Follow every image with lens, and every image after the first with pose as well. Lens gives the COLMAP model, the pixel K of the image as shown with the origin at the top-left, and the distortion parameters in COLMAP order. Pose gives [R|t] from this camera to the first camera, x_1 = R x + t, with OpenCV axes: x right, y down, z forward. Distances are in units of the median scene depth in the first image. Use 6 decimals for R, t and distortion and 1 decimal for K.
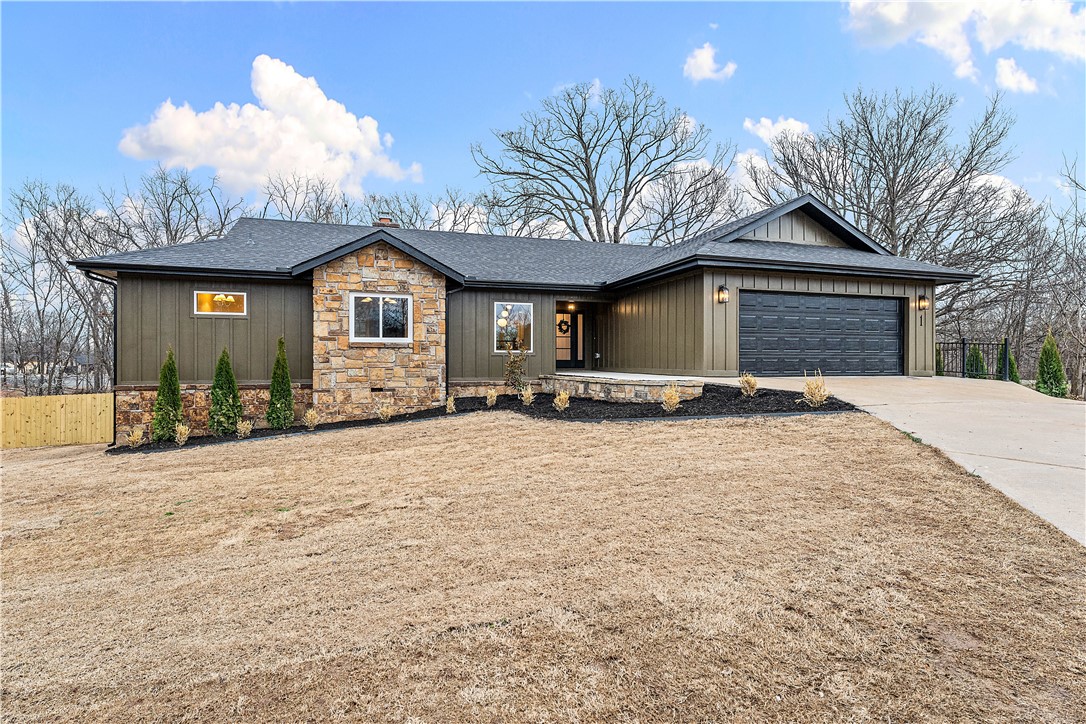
lens RADIAL K [[523.4, 0, 624.1], [0, 523.4, 377.4], [0, 0, 1]] dist [-0.000588, -0.000936]
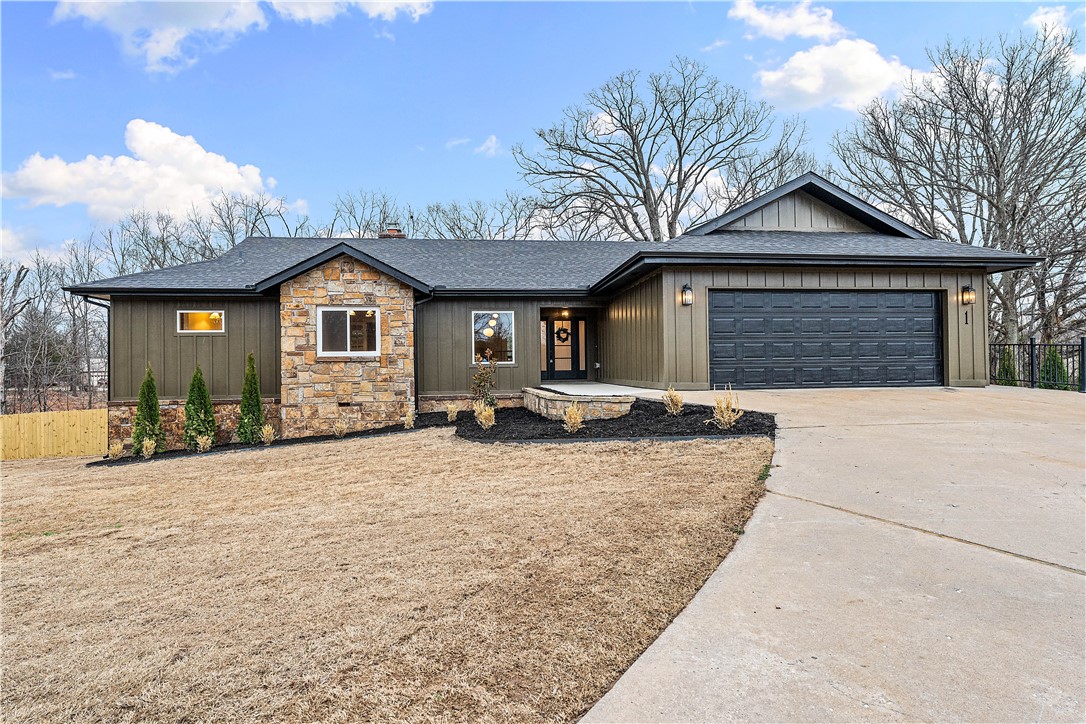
lens RADIAL K [[565.9, 0, 583.5], [0, 565.9, 378.5], [0, 0, 1]] dist [-0.001064, -0.001372]
pose [[0.981603, -0.009031, -0.190718, 0.168596], [0.006261, 0.999866, -0.015126, -0.006223], [0.190829, 0.013654, 0.981528, 0.040063]]
